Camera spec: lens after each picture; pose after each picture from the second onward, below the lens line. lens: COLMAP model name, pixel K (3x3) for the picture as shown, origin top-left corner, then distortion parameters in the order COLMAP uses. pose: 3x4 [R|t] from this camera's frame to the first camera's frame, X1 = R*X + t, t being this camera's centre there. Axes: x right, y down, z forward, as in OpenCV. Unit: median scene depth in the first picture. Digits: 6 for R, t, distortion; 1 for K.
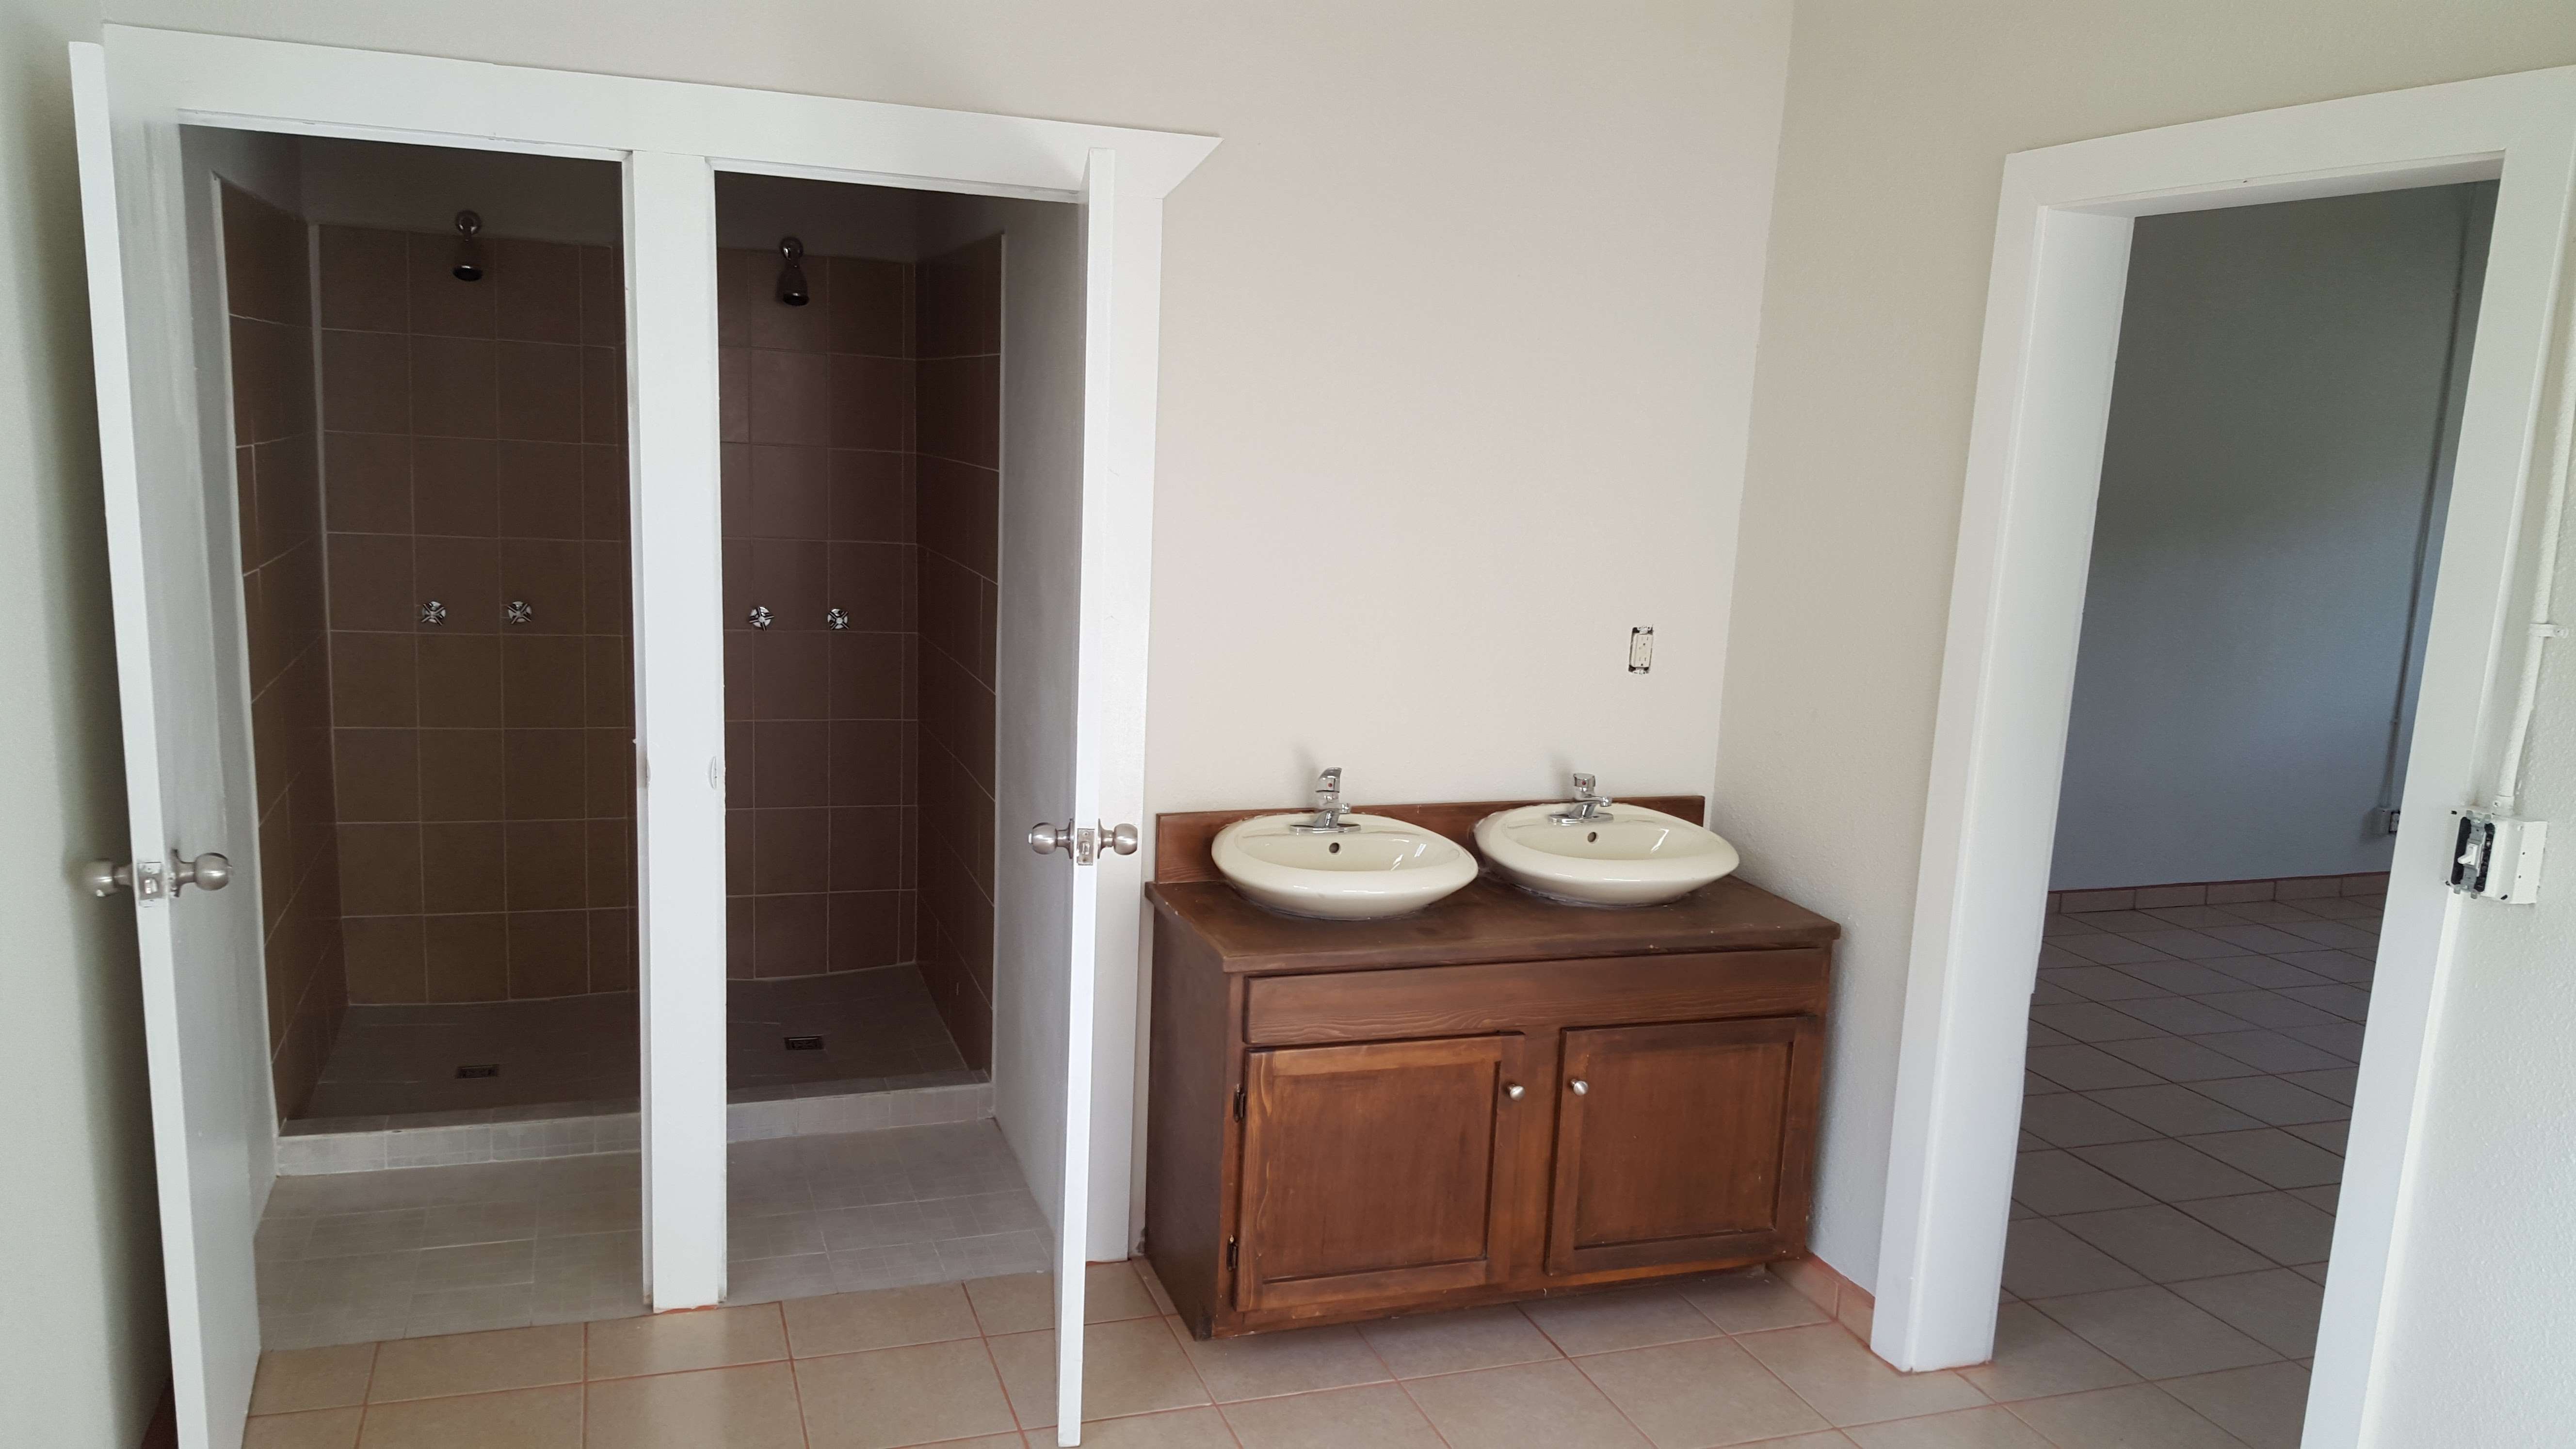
lens RADIAL K [[1903.5, 0, 1283.6], [0, 1903.5, 794.1], [0, 0, 1]] dist [0.084721, -0.108542]
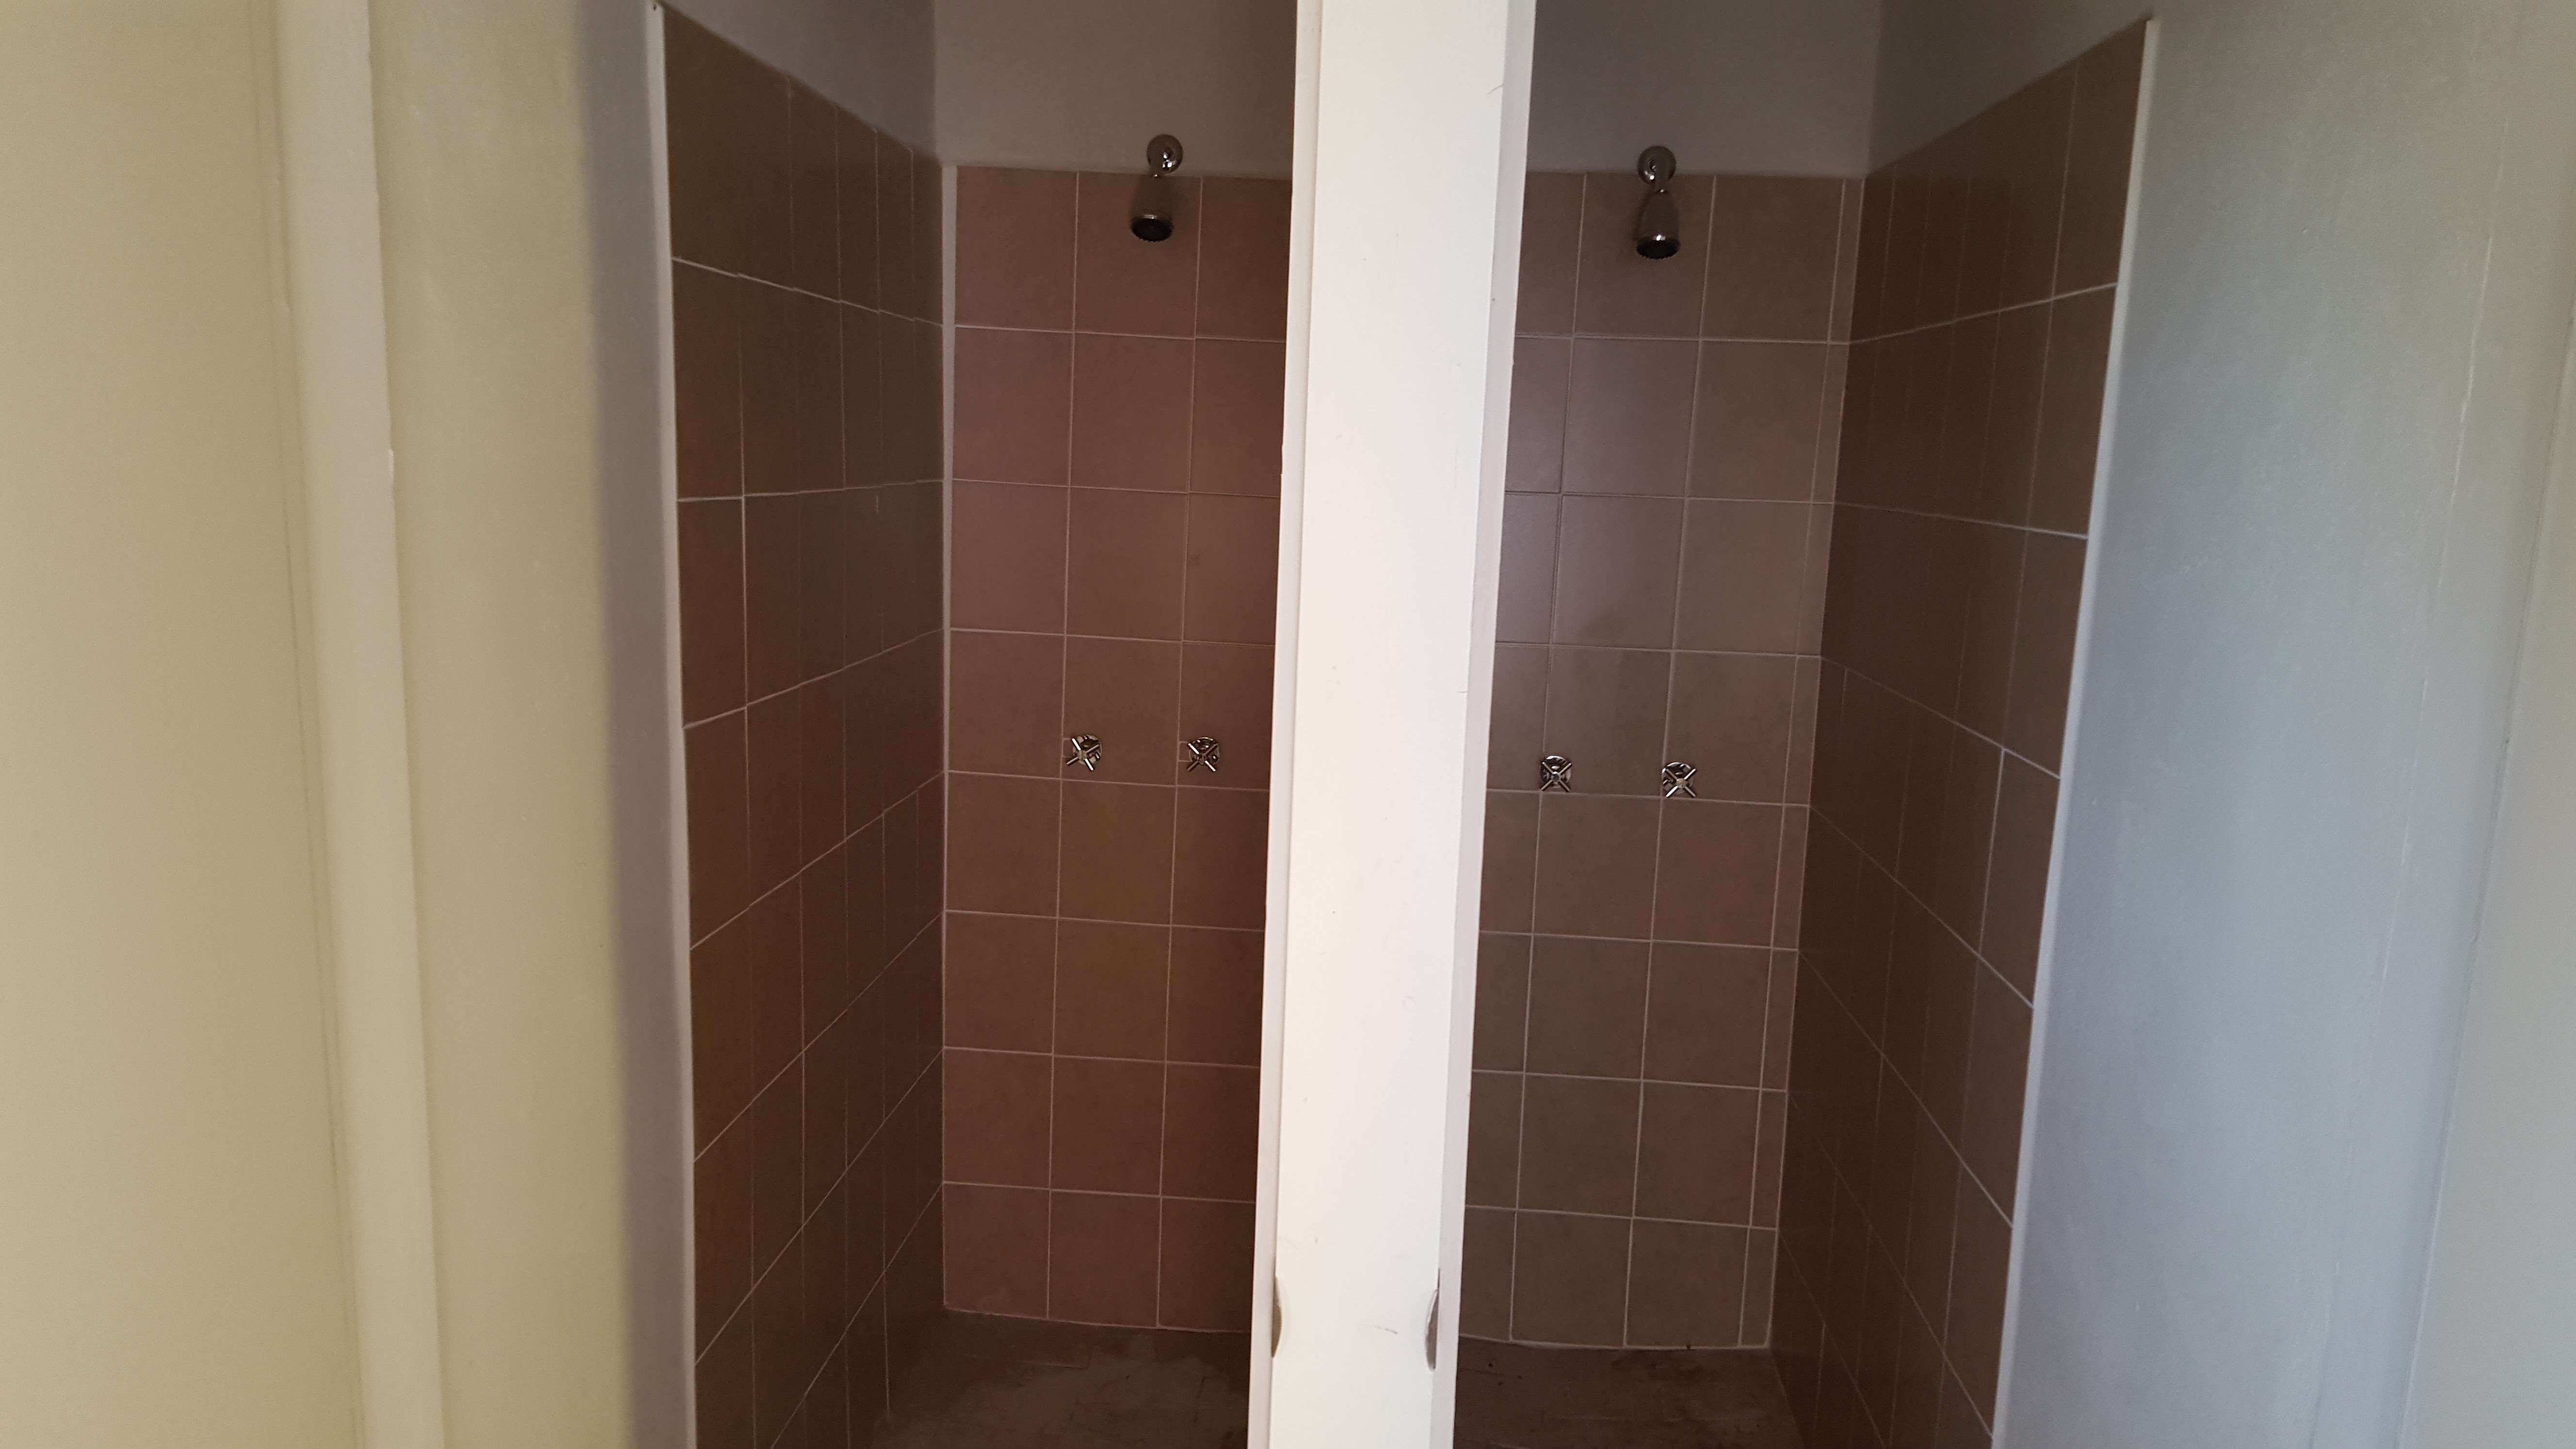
lens RADIAL K [[1903.5, 0, 1283.6], [0, 1903.5, 794.1], [0, 0, 1]] dist [0.084721, -0.108542]
pose [[0.920009, 0.057139, -0.387710, -0.127416], [-0.068477, 0.997533, -0.015477, -0.077265], [0.385869, 0.040789, 0.921651, 0.440782]]
